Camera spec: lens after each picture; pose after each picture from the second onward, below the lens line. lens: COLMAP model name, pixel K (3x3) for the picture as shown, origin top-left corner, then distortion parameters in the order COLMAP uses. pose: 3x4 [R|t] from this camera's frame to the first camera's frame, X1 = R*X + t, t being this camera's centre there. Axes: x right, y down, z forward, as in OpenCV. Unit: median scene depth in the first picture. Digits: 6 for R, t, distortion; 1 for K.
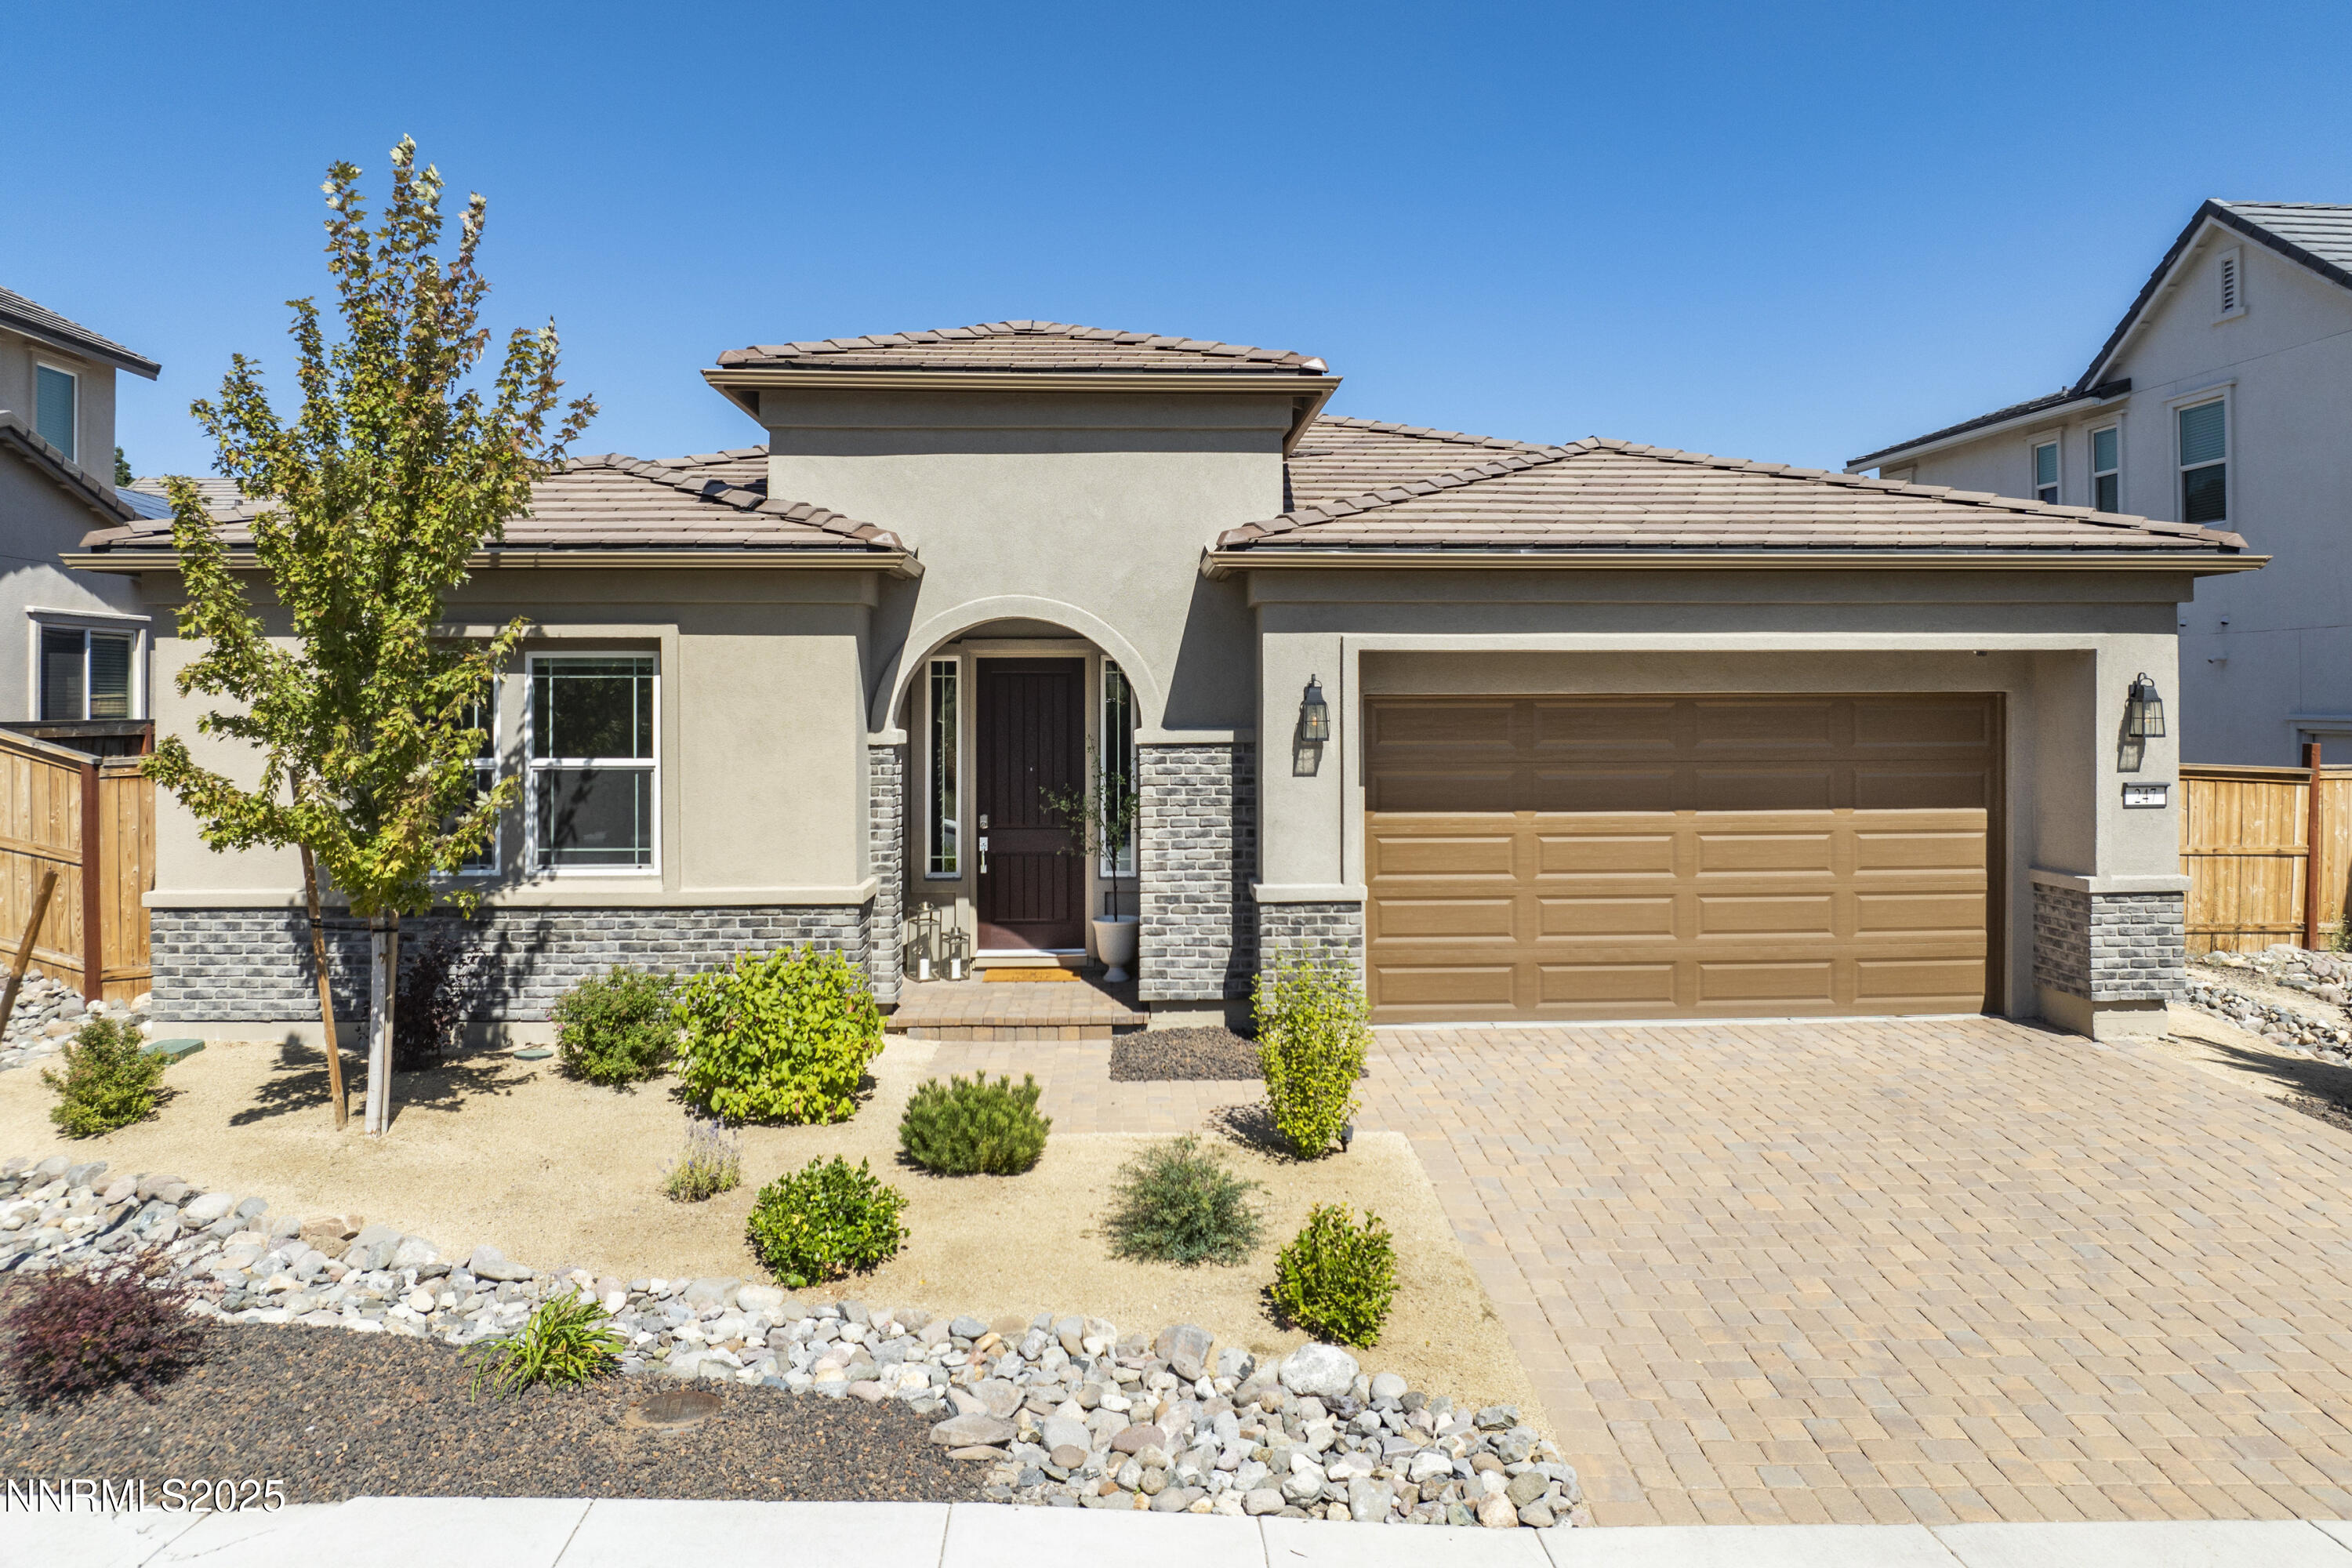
lens RADIAL K [[1650.0, 0, 1174.8], [0, 1650.0, 697.6], [0, 0, 1]] dist [-0.048263, 0.021512]
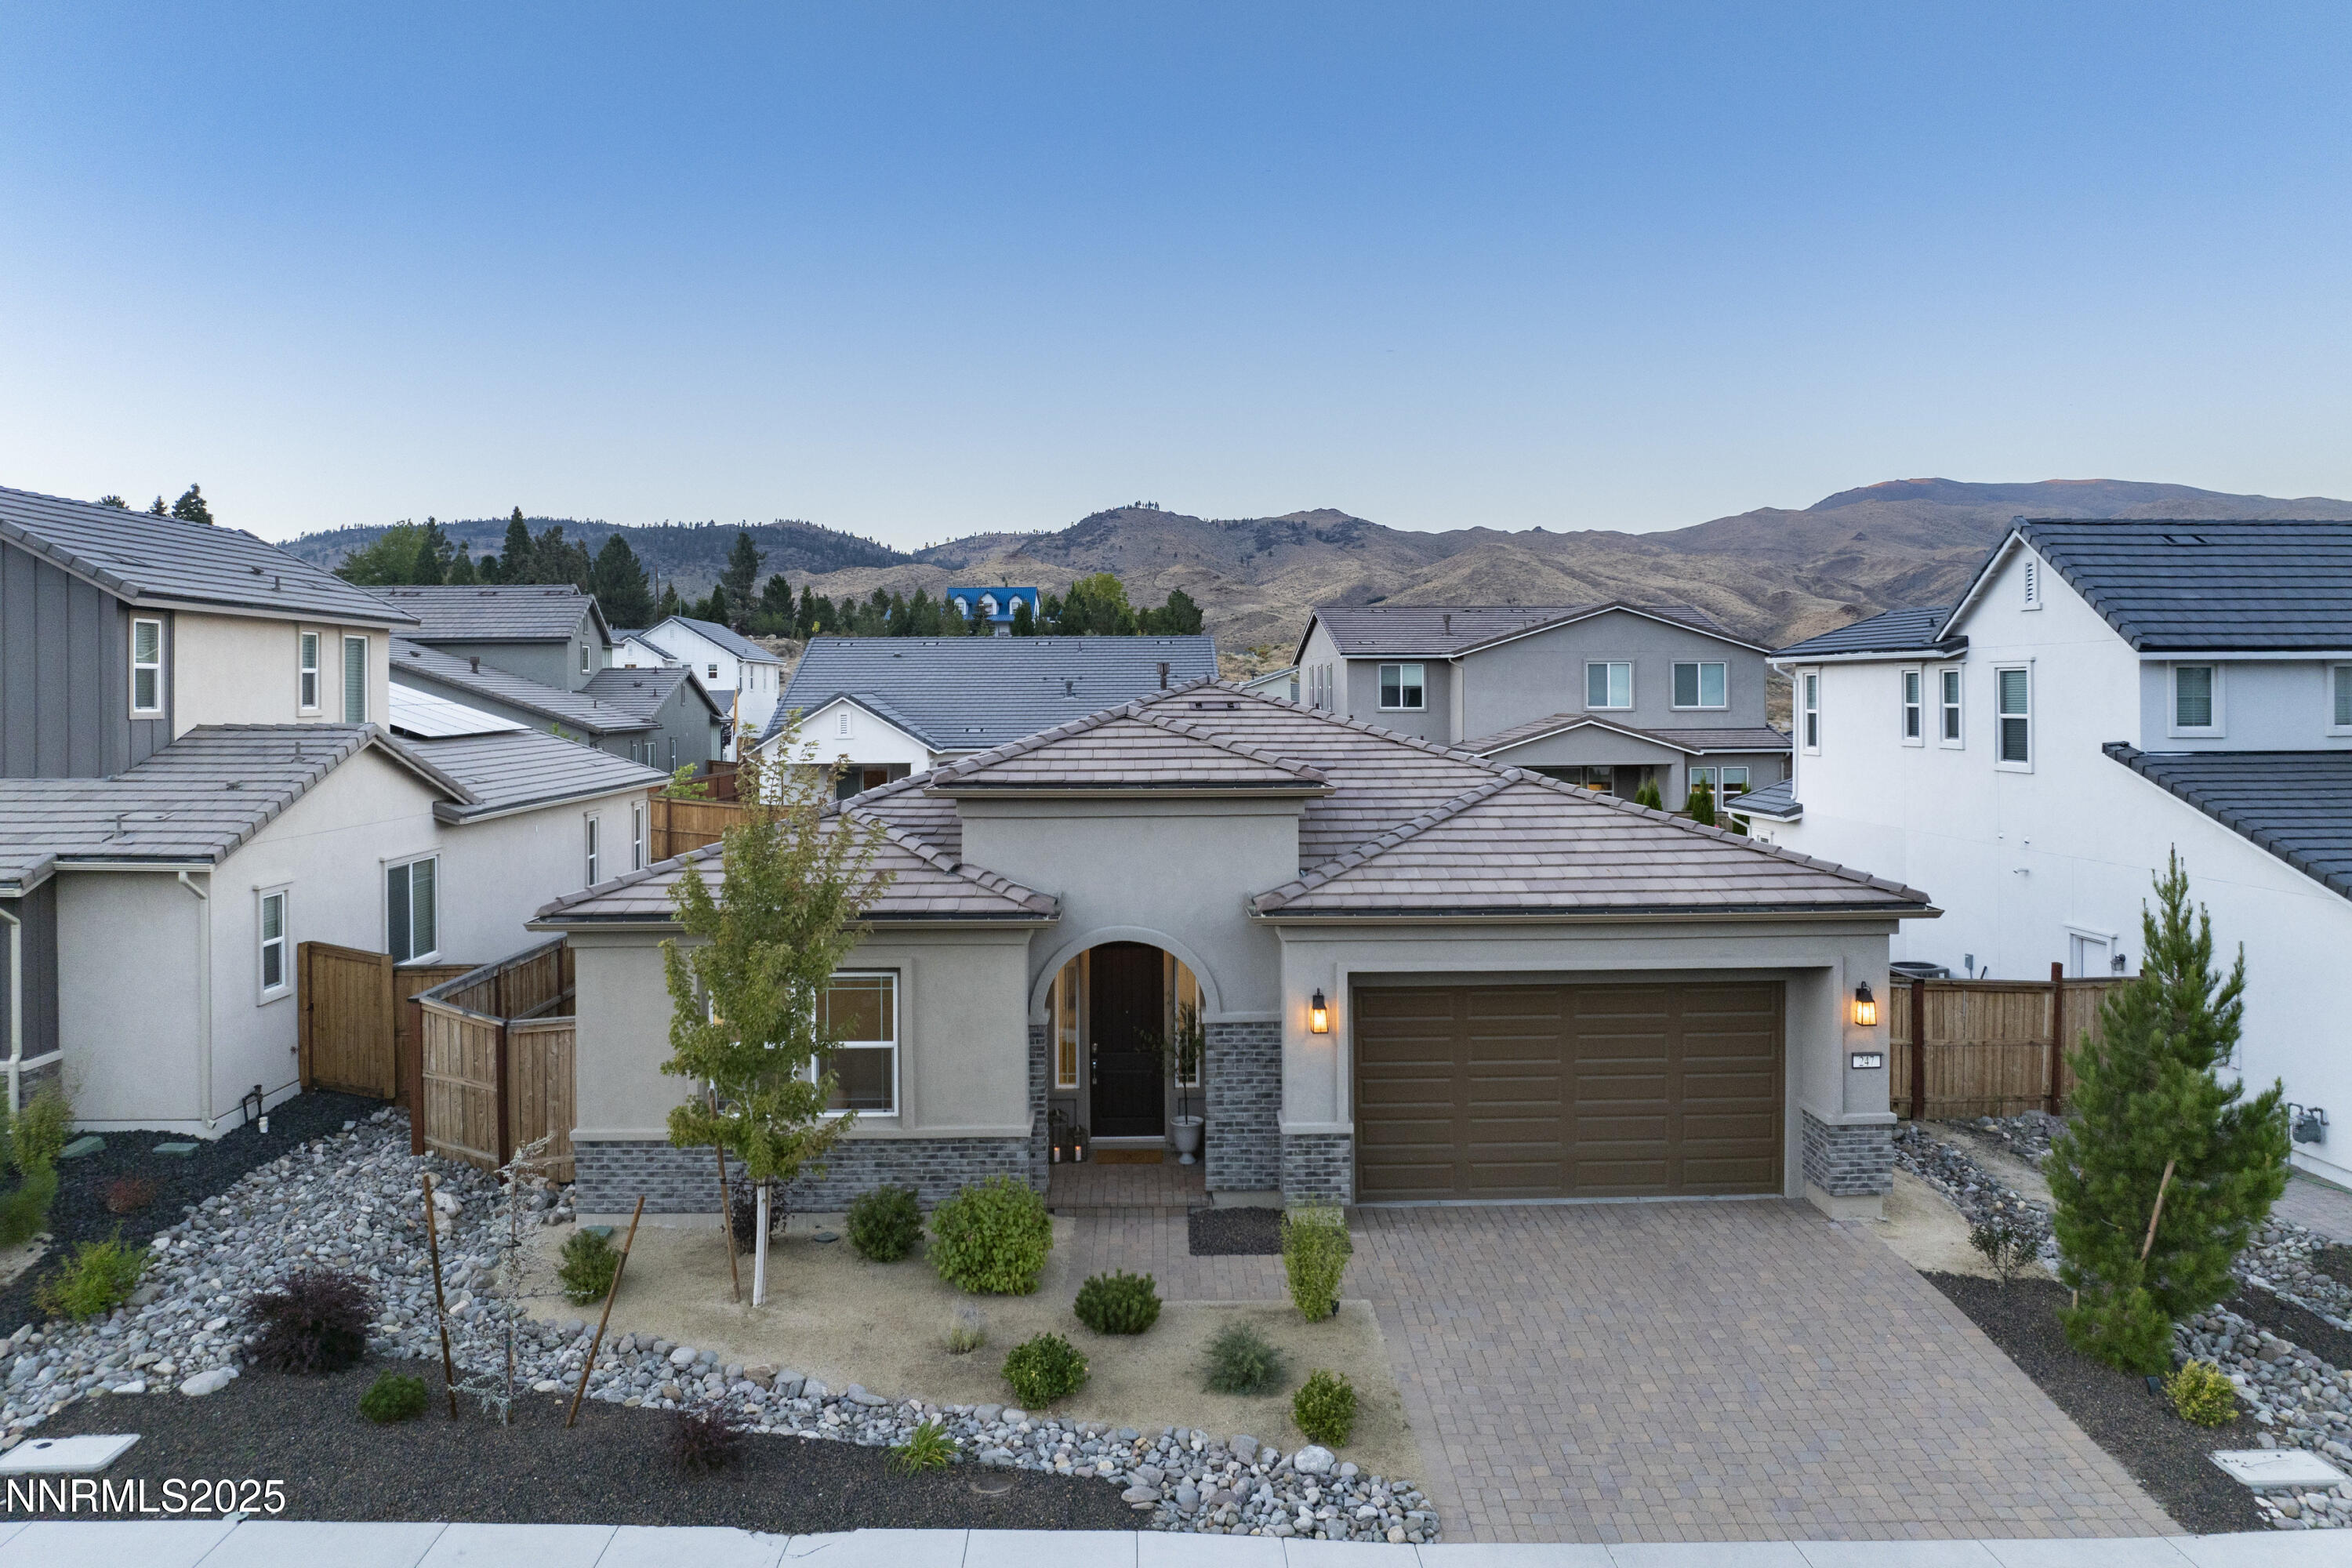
lens RADIAL K [[1650.0, 0, 1177.9], [0, 1650.0, 691.0], [0, 0, 1]] dist [-0.048263, 0.021512]
pose [[0.999879, -0.002809, -0.015283, -0.023401], [0.002826, 0.999995, 0.001029, -0.289831], [0.015280, -0.001072, 0.999883, -0.539876]]
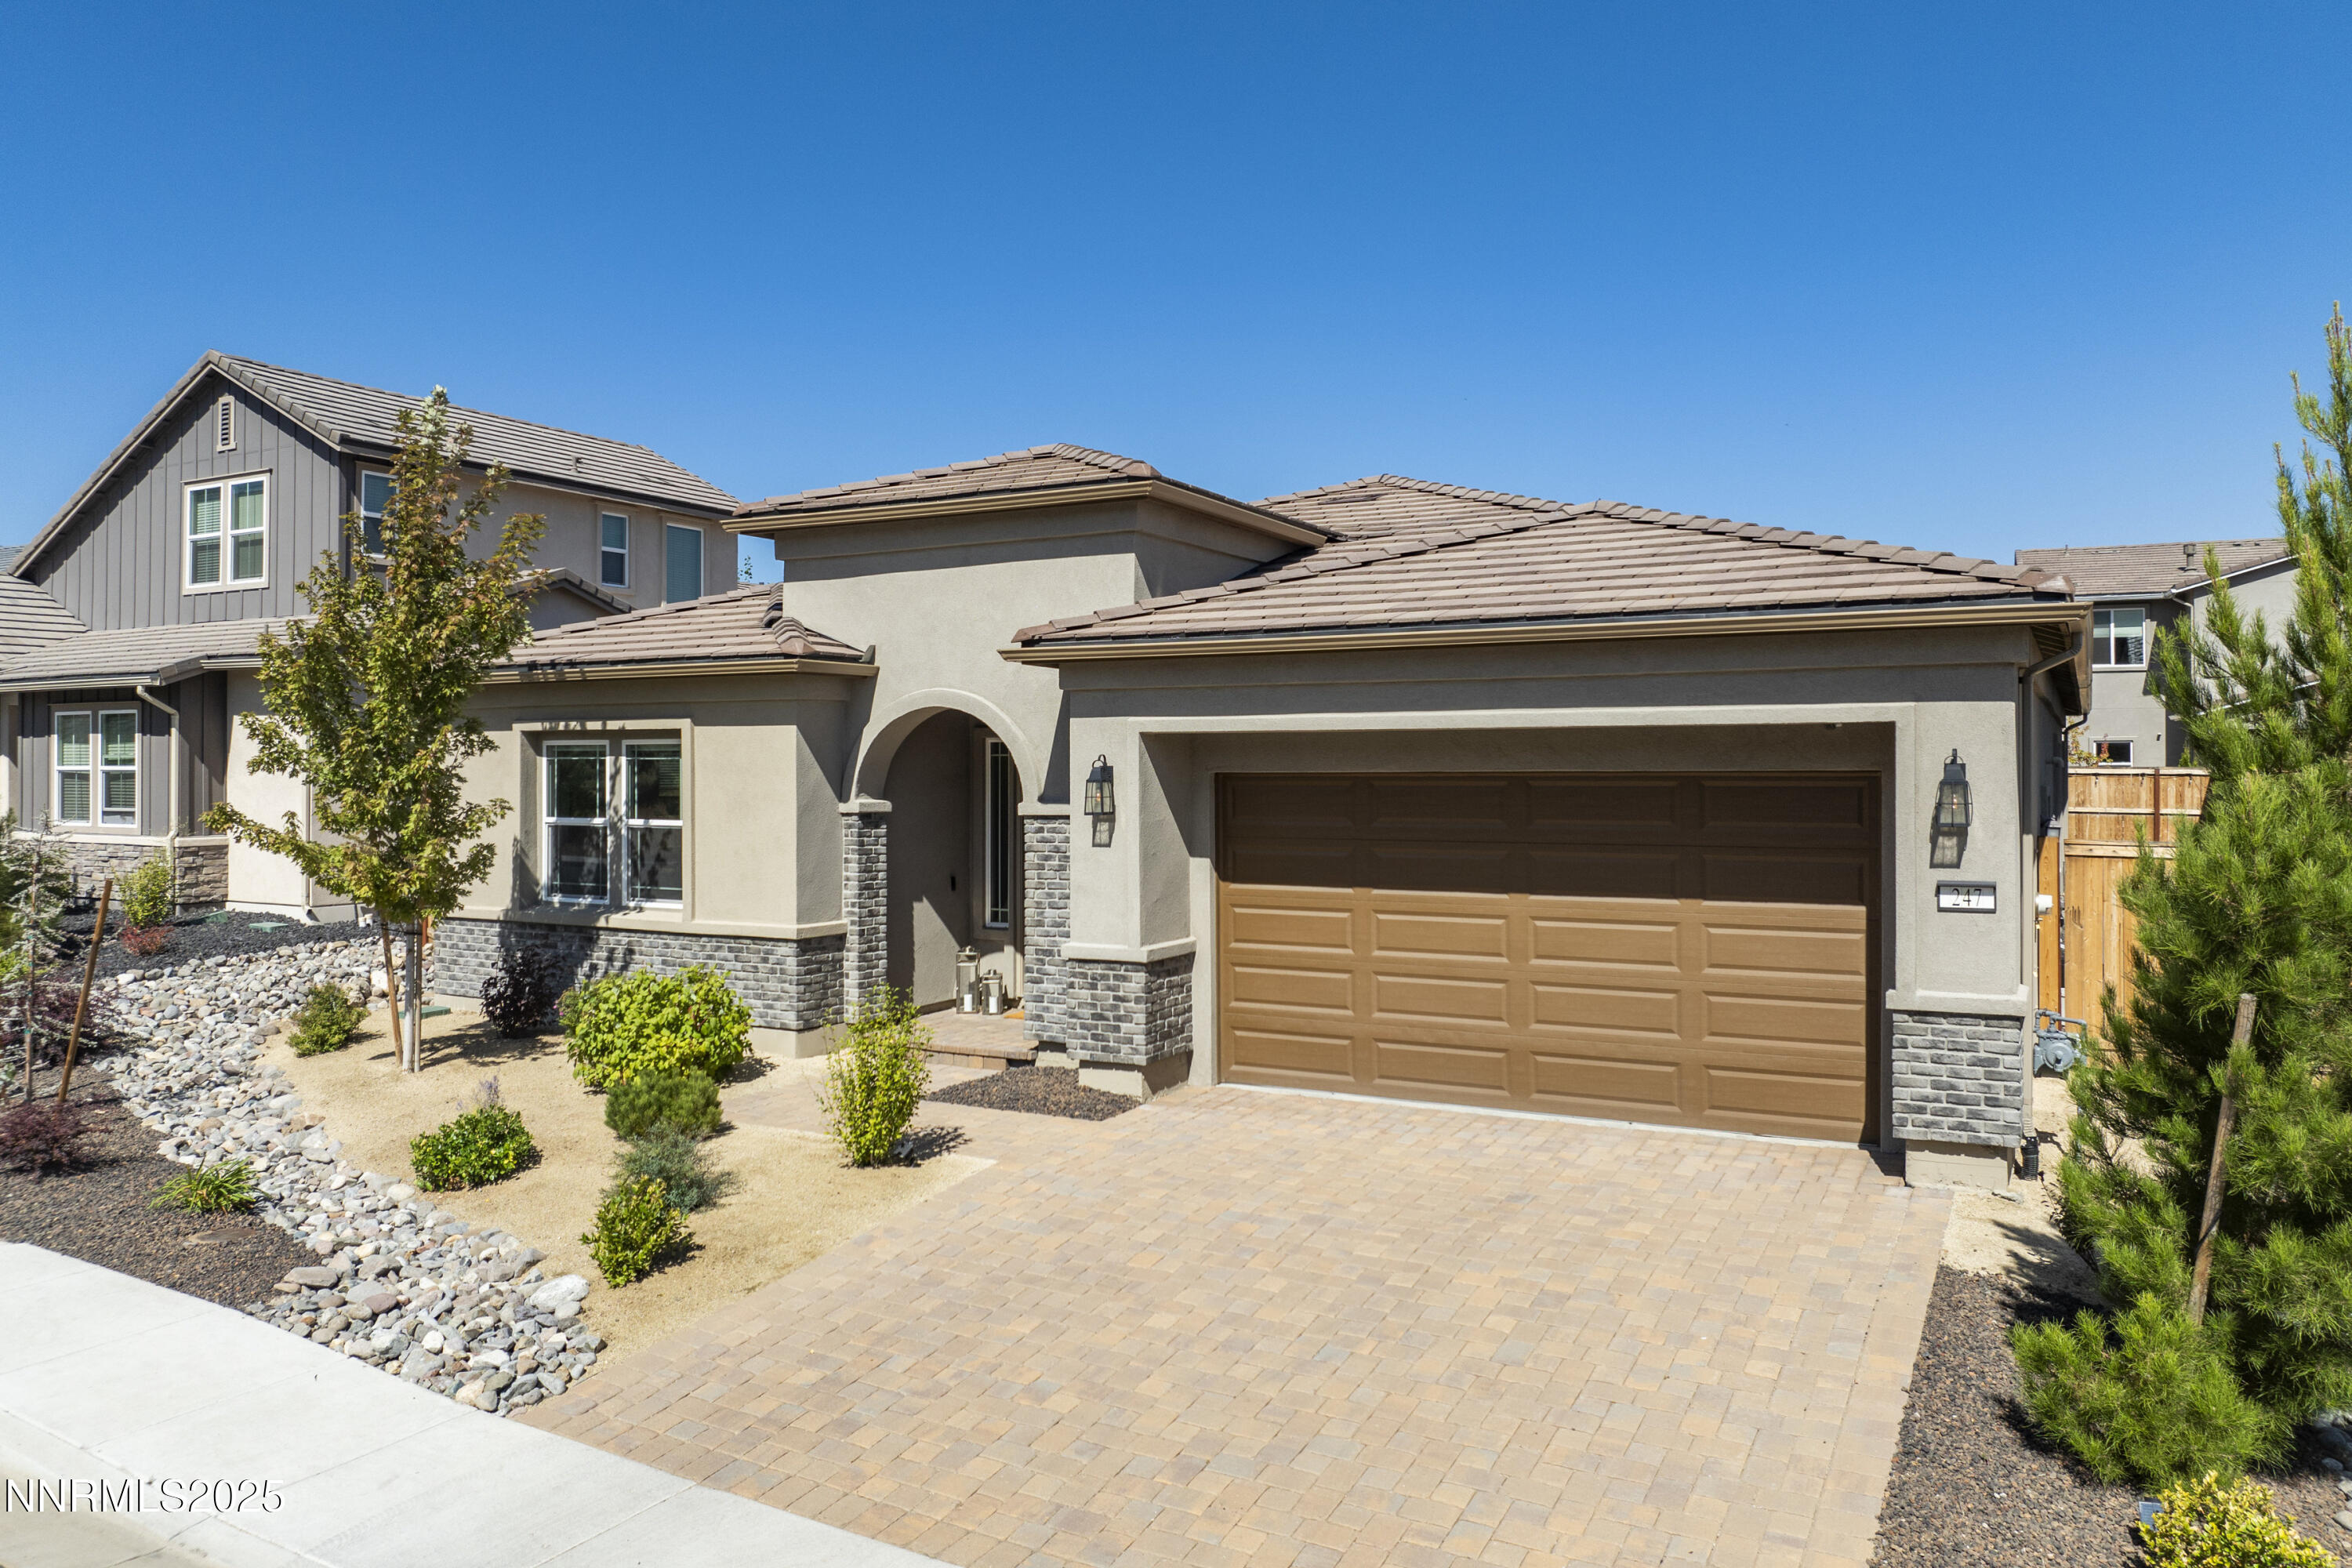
lens RADIAL K [[1650.0, 0, 1180.8], [0, 1650.0, 763.1], [0, 0, 1]] dist [-0.048263, 0.021512]
pose [[0.854120, -0.000708, -0.520075, 0.688050], [0.000882, 1.000000, 0.000086, -0.008400], [0.520075, -0.000532, 0.854120, 0.080786]]
